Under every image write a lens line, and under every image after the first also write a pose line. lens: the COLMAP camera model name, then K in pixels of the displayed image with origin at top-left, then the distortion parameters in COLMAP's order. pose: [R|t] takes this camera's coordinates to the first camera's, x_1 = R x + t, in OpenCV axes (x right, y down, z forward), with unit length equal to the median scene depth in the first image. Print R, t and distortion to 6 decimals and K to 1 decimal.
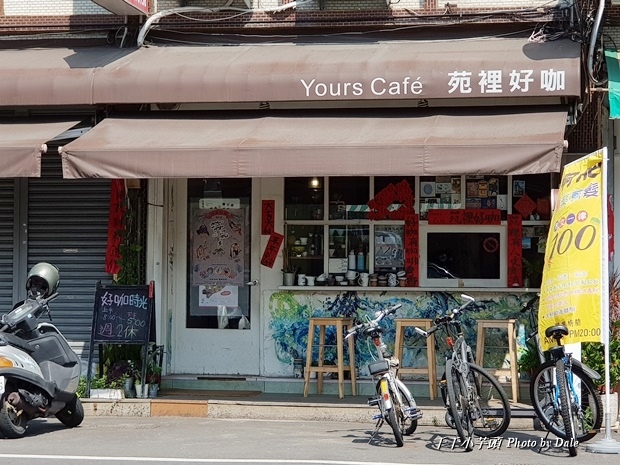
lens RADIAL K [[1429.4, 0, 310.6], [0, 1429.4, 231.1], [0, 0, 1]] dist [0.097487, 0.000000]
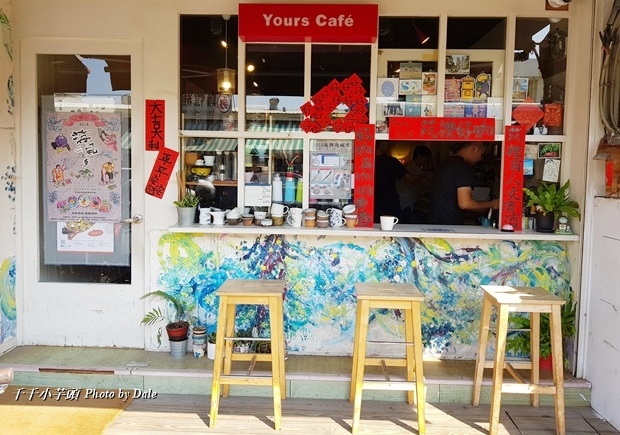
lens RADIAL K [[473.2, 0, 316.1], [0, 473.2, 195.8], [0, 0, 1]] dist [0.052775, -0.027835]
pose [[0.985266, 0.000055, 0.171027, 0.007600], [-0.013800, 0.996764, 0.079184, 0.005093], [-0.170470, -0.080378, 0.982079, 0.765904]]
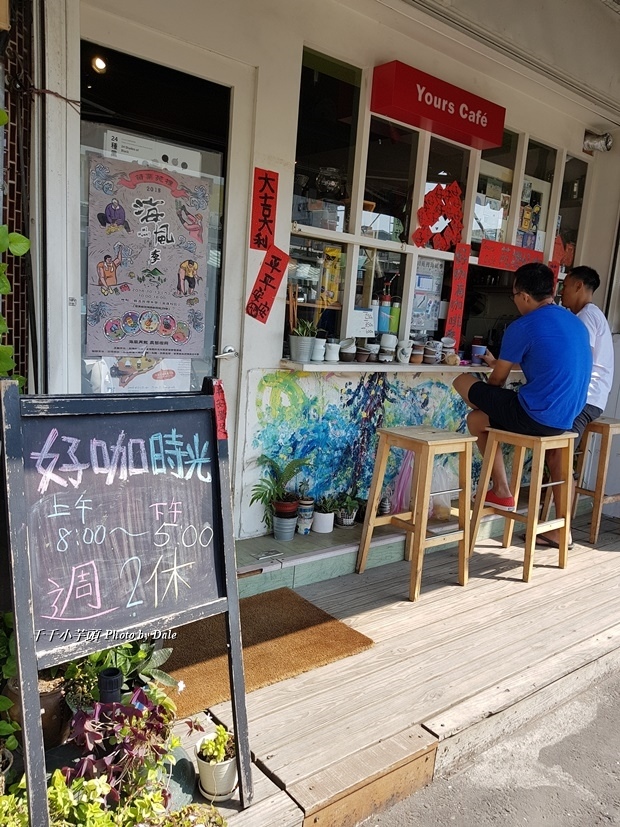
lens RADIAL K [[652.5, 0, 310.8], [0, 652.5, 417.8], [0, 0, 1]] dist [0.035114, -0.019262]
pose [[0.628791, -0.083015, 0.773130, -0.190651], [-0.104143, 0.976336, 0.189534, 0.014077], [-0.770569, -0.199693, 0.605266, 0.857880]]
